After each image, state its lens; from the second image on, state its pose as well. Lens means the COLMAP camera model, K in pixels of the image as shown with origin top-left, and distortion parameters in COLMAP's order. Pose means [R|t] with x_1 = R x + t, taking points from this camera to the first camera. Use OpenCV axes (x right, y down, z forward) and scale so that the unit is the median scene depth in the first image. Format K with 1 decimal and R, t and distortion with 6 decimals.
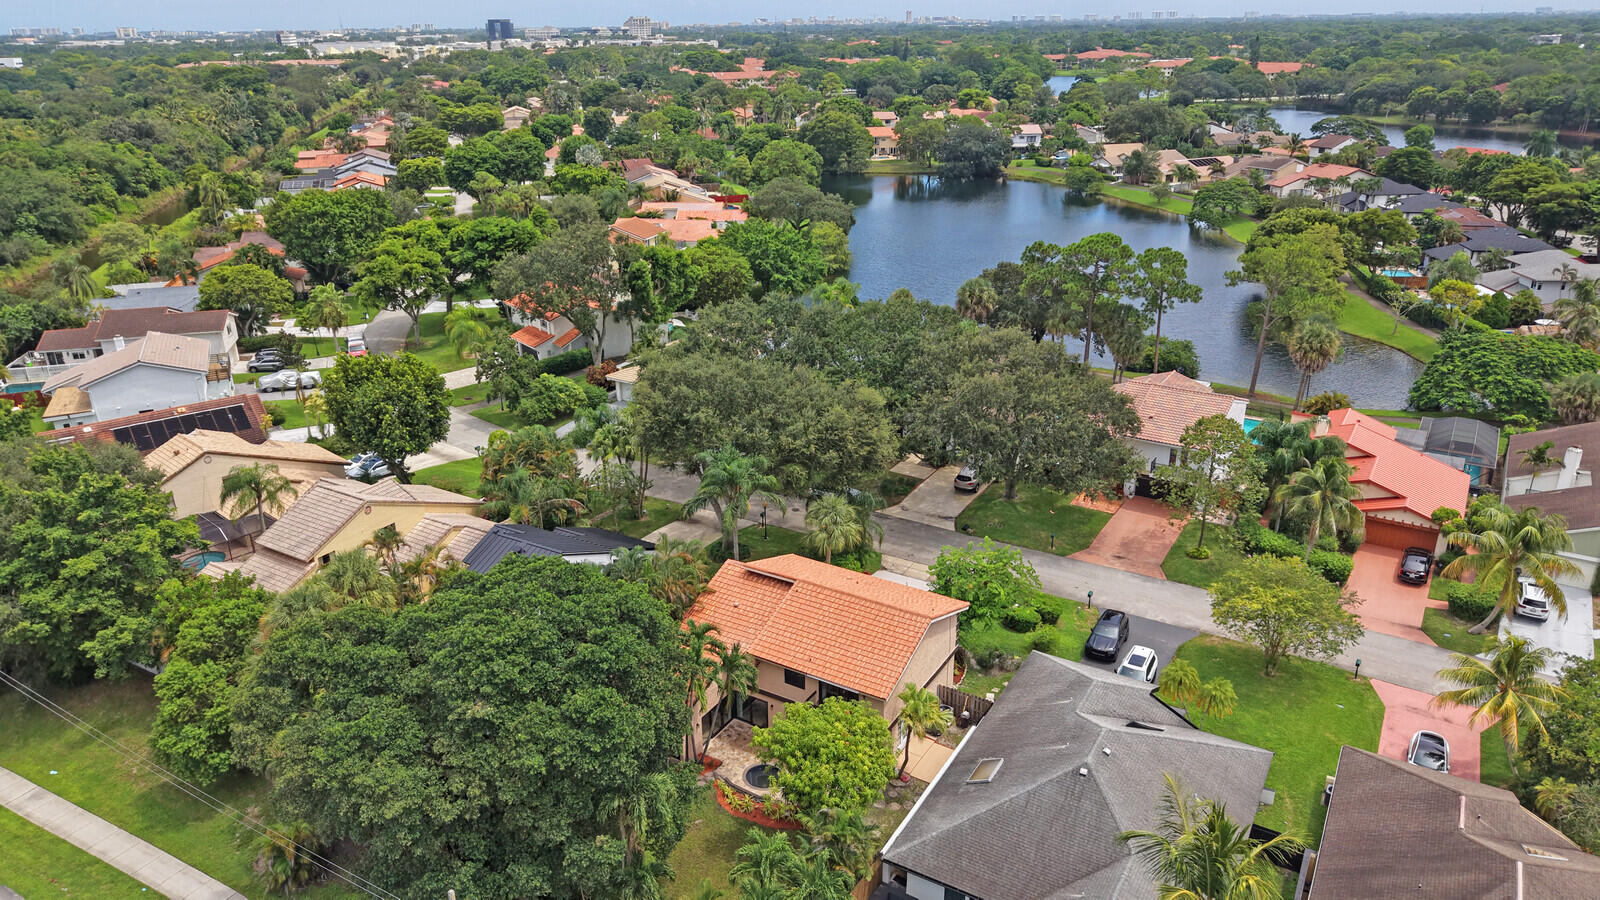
lens RADIAL K [[1078.4, 0, 800.0], [0, 1078.4, 450.0], [0, 0, 1]] dist [0.030136, -0.029236]
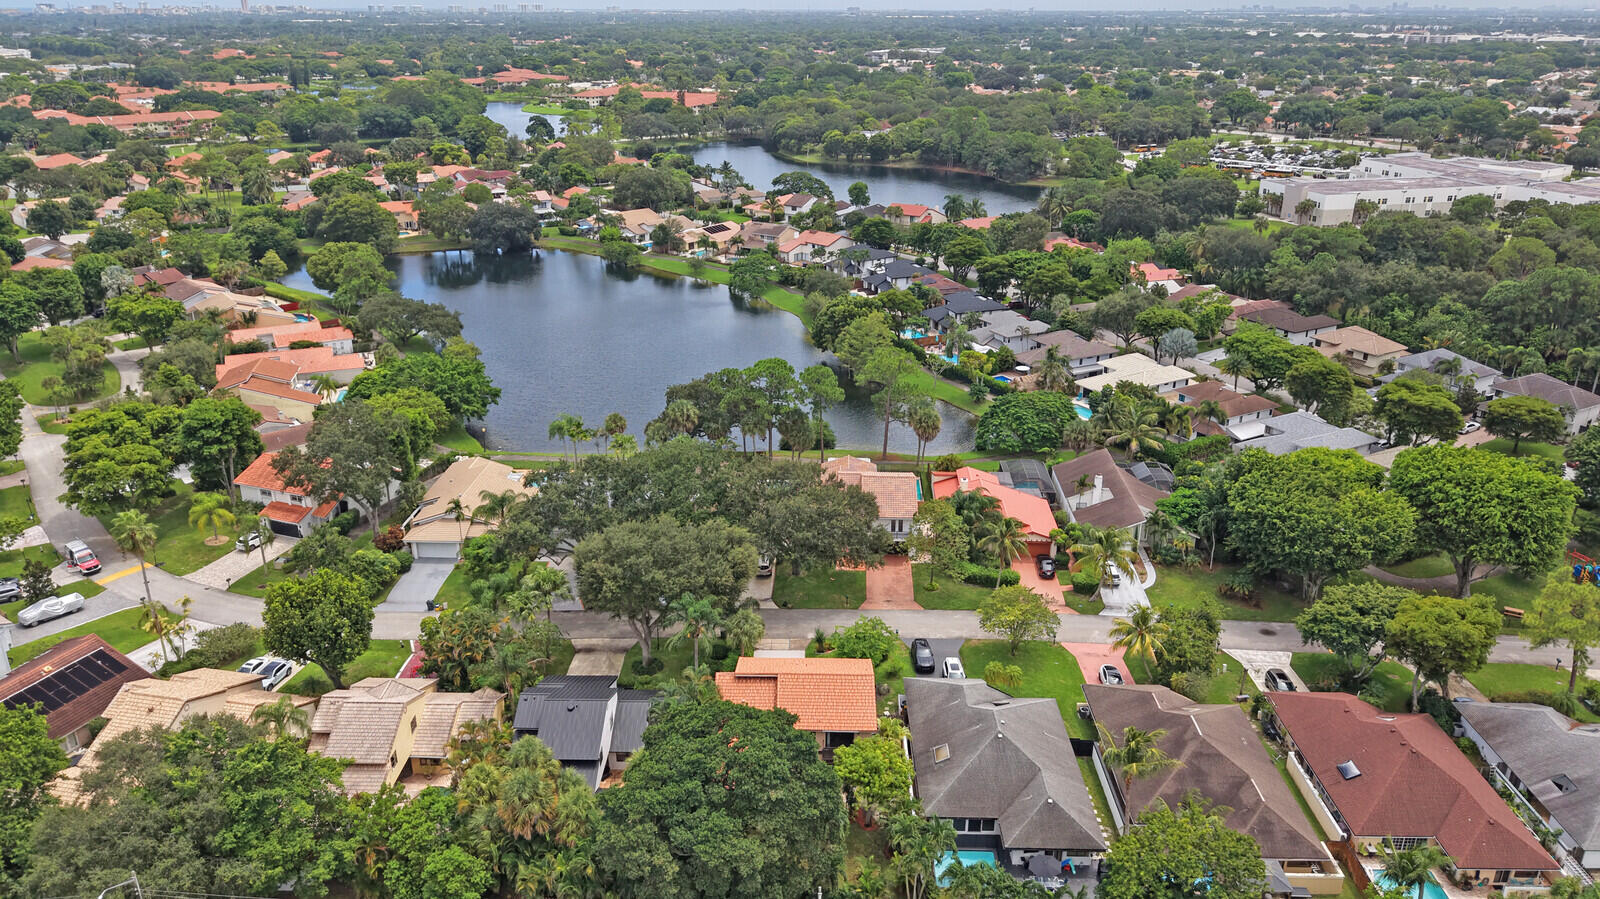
lens RADIAL K [[1149.7, 0, 800.0], [0, 1149.7, 449.5], [0, 0, 1]] dist [0.040521, -0.055062]
pose [[0.861878, -0.170286, 0.477670, -0.184795], [0.172734, 0.984189, 0.039187, -0.066174], [-0.476790, 0.048735, 0.877665, -0.122300]]
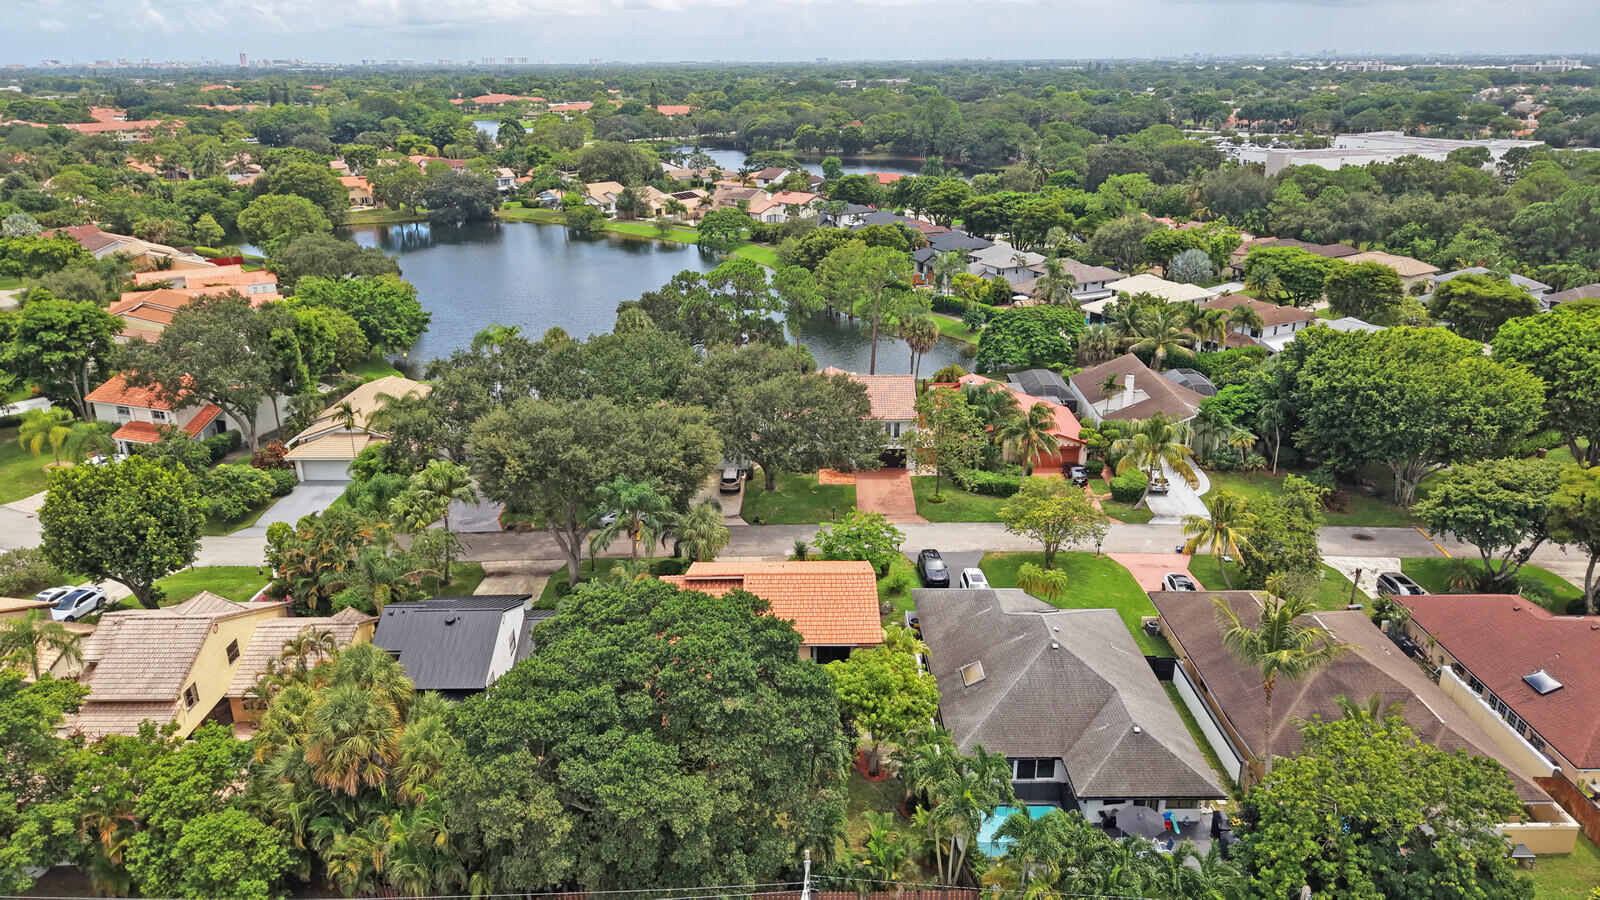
lens RADIAL K [[1078.4, 0, 800.0], [0, 1078.4, 450.0], [0, 0, 1]] dist [0.030136, -0.029236]
pose [[0.849425, -0.171794, 0.498962, -0.128460], [0.189402, 0.981776, 0.015594, -0.003204], [-0.492548, 0.081258, 0.866483, -0.001627]]
